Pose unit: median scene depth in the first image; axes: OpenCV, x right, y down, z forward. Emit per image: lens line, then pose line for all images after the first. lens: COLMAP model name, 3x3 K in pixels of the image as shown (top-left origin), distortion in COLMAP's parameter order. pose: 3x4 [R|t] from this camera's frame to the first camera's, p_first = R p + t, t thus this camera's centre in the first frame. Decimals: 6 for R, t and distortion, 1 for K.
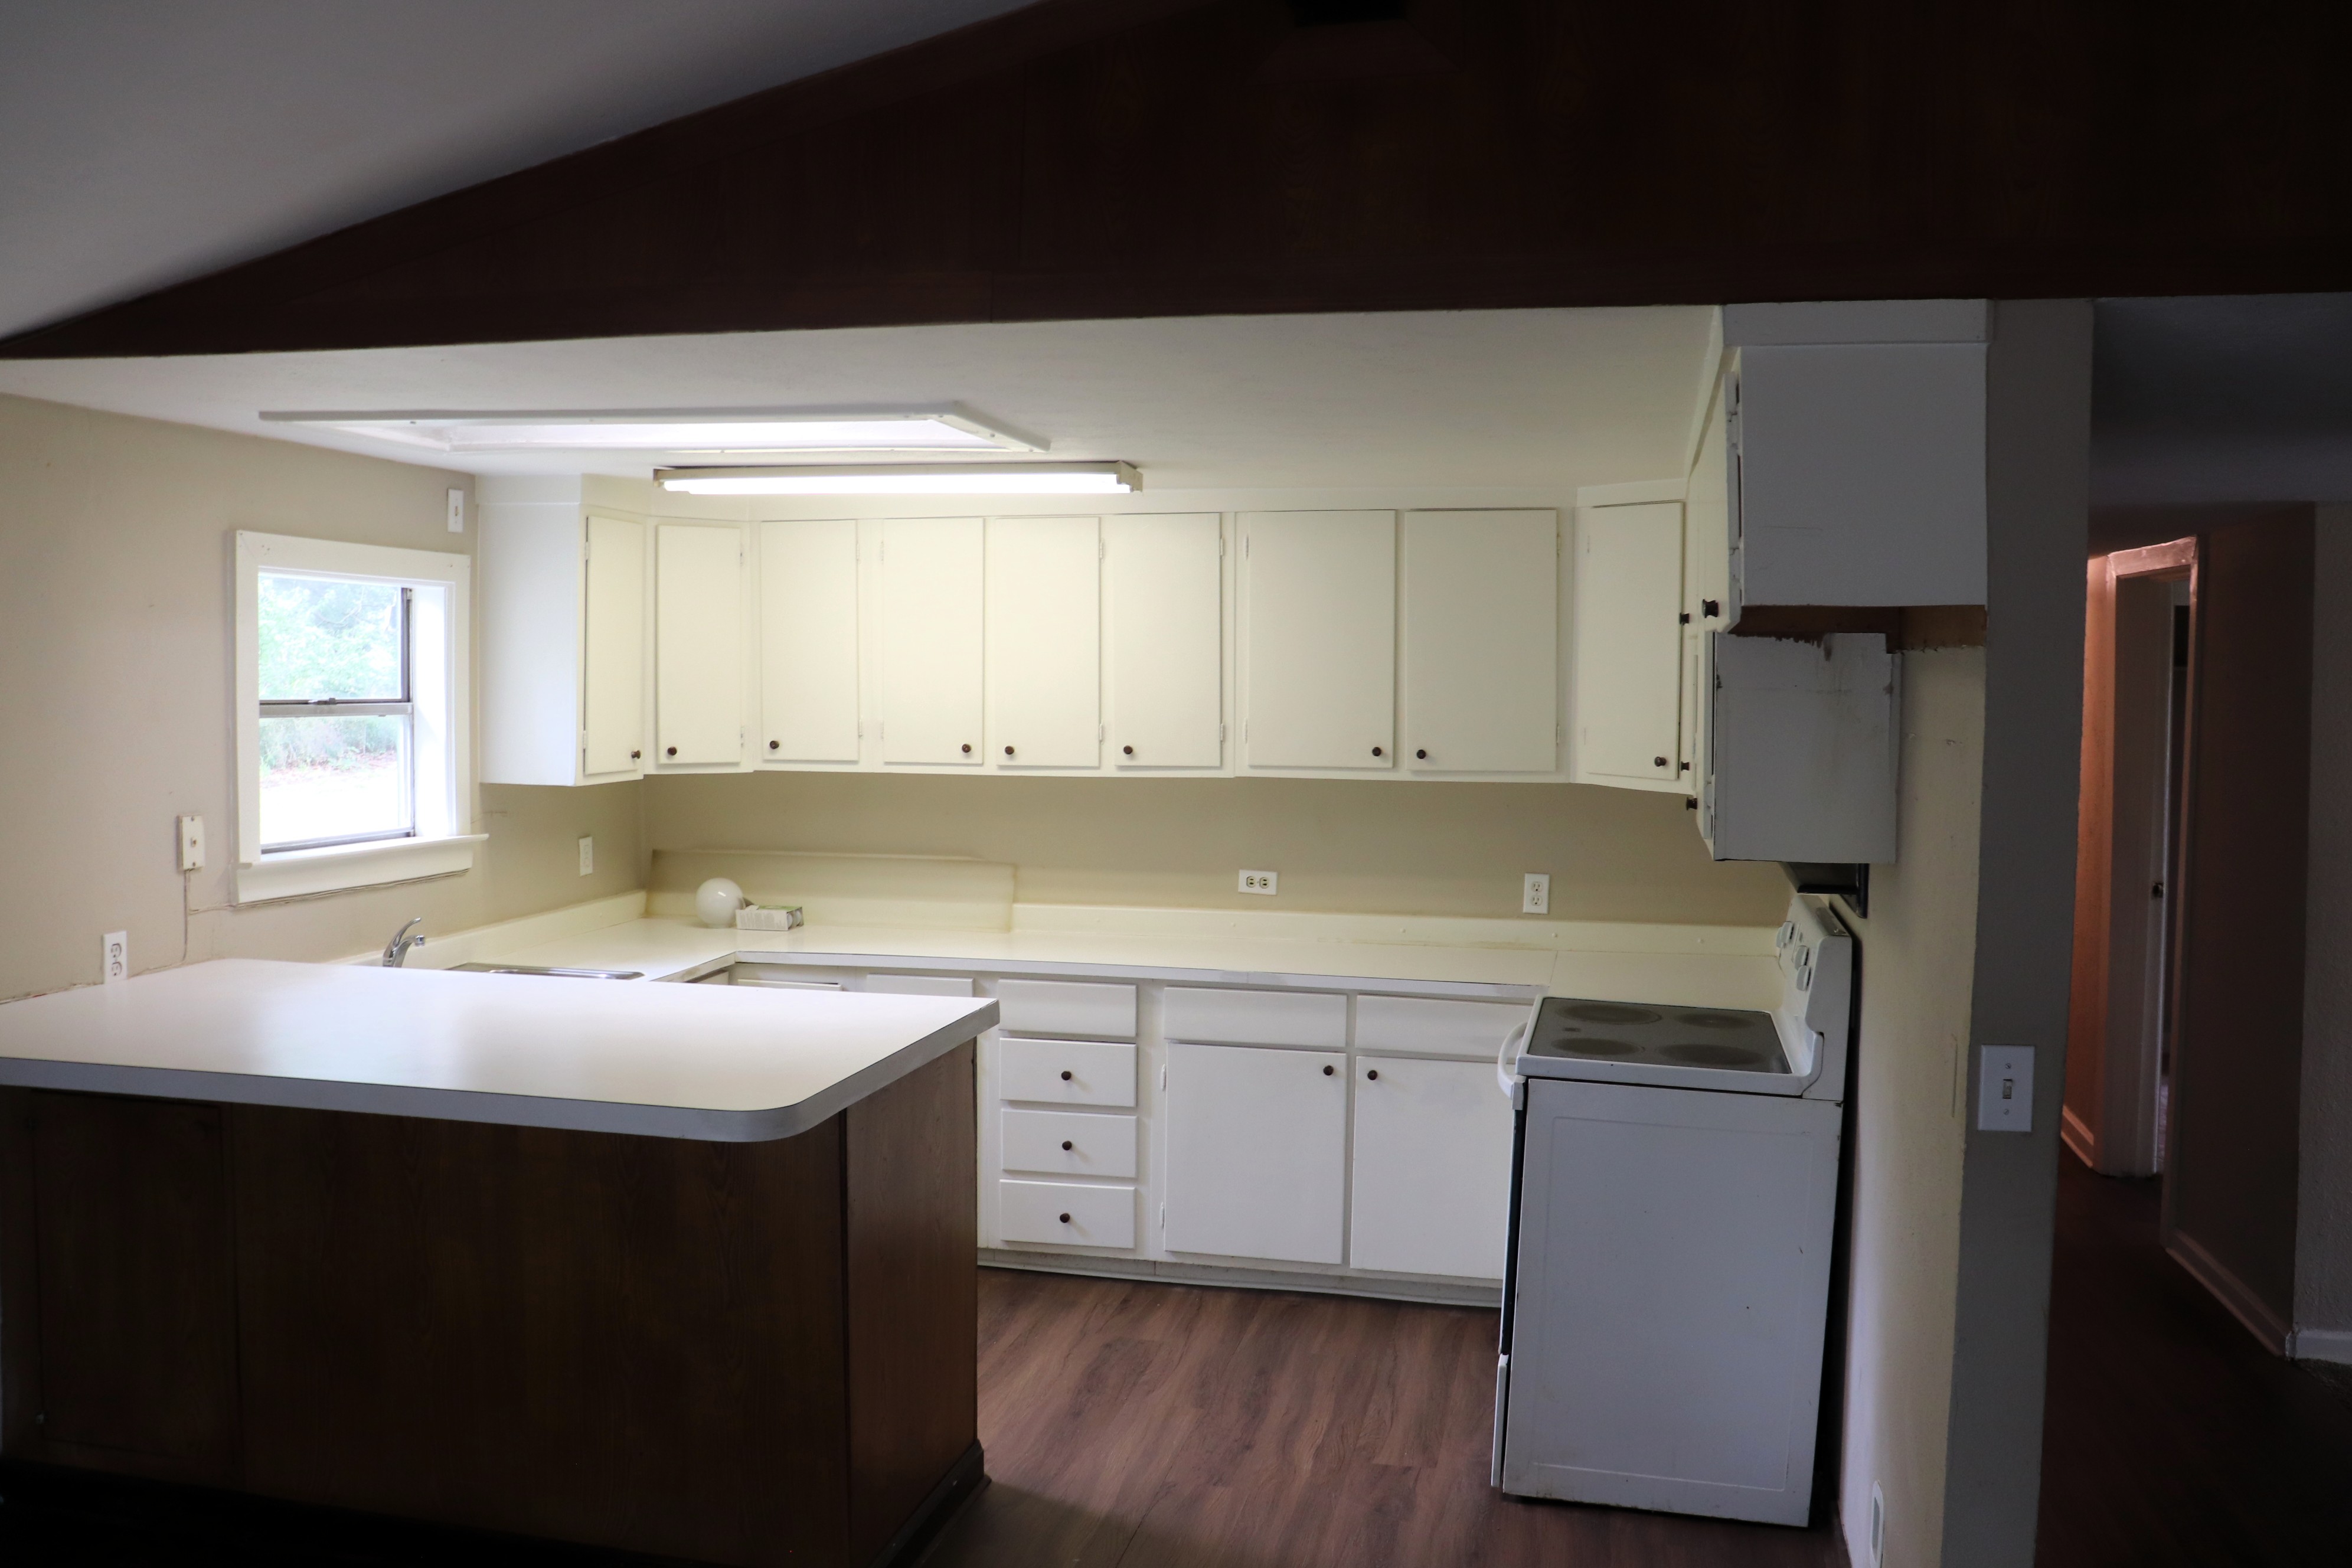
lens RADIAL K [[1956.8, 0, 1176.0], [0, 1956.8, 784.0], [0, 0, 1]] dist [-0.148389, 0.004159]
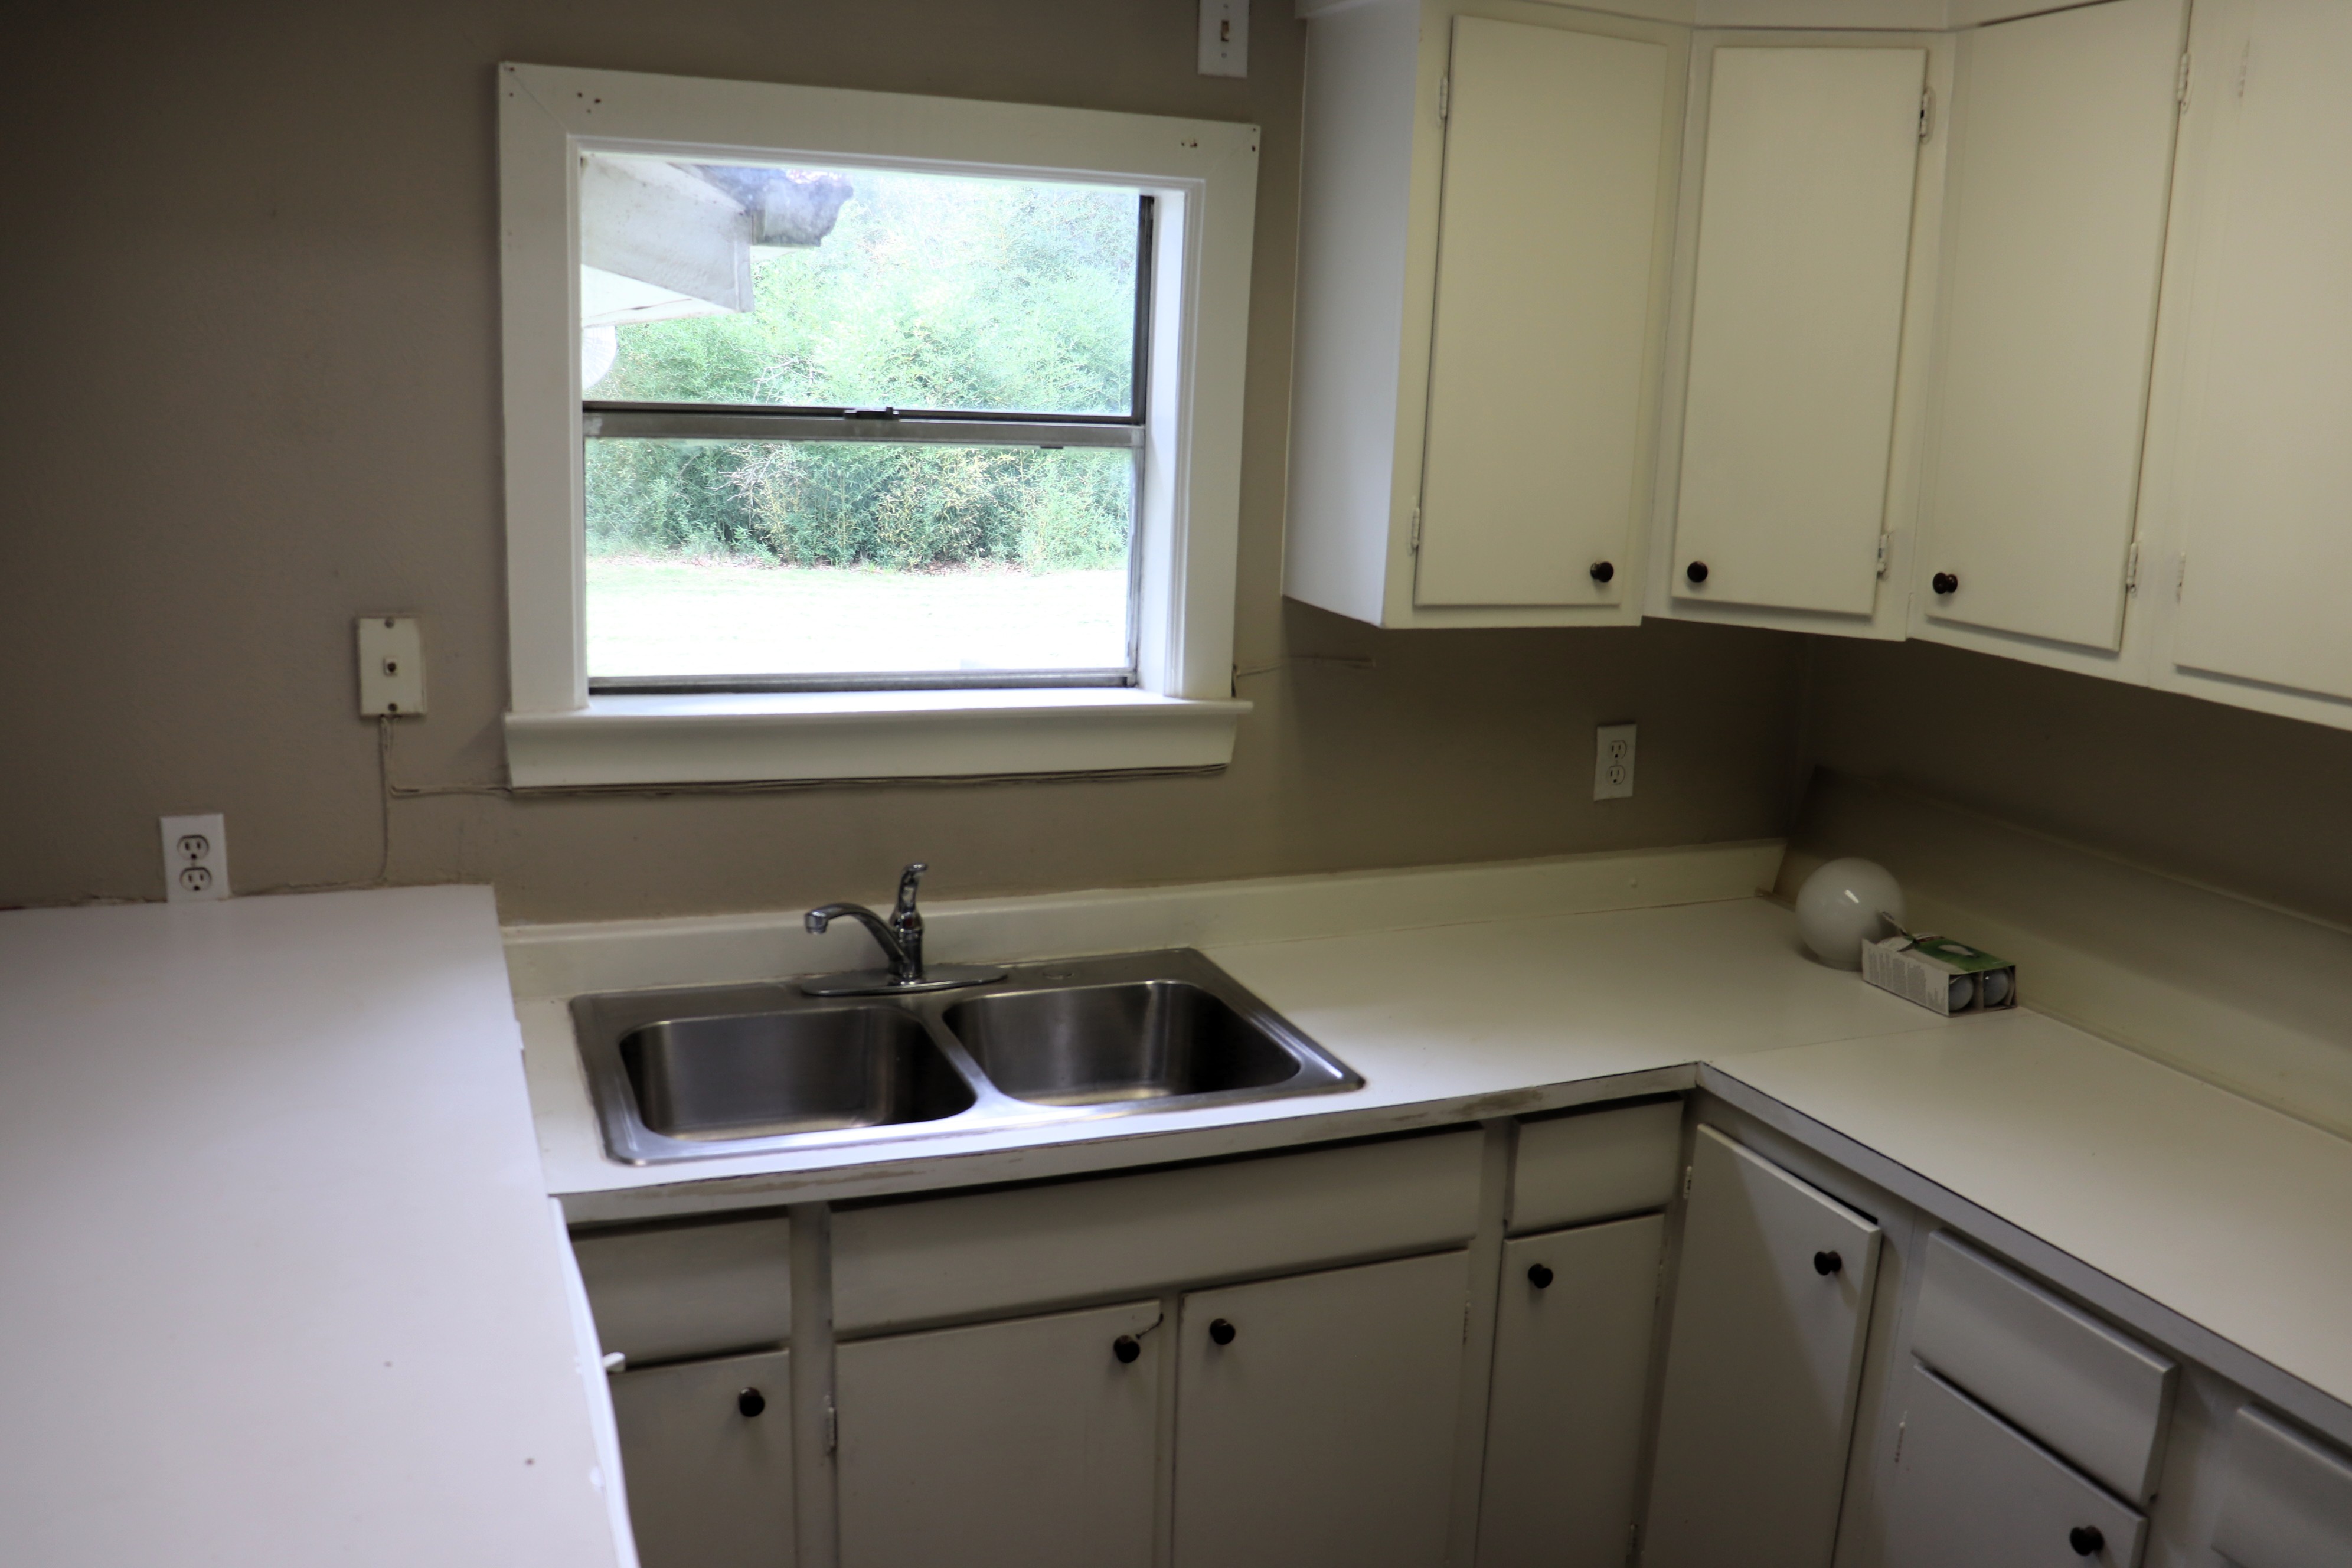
lens RADIAL K [[1956.8, 0, 1176.0], [0, 1956.8, 784.0], [0, 0, 1]] dist [-0.148389, 0.004159]
pose [[0.570199, 0.185808, -0.800218, 0.035947], [-0.081543, 0.982076, 0.169931, -0.037816], [0.817449, -0.031642, 0.575131, 0.706895]]
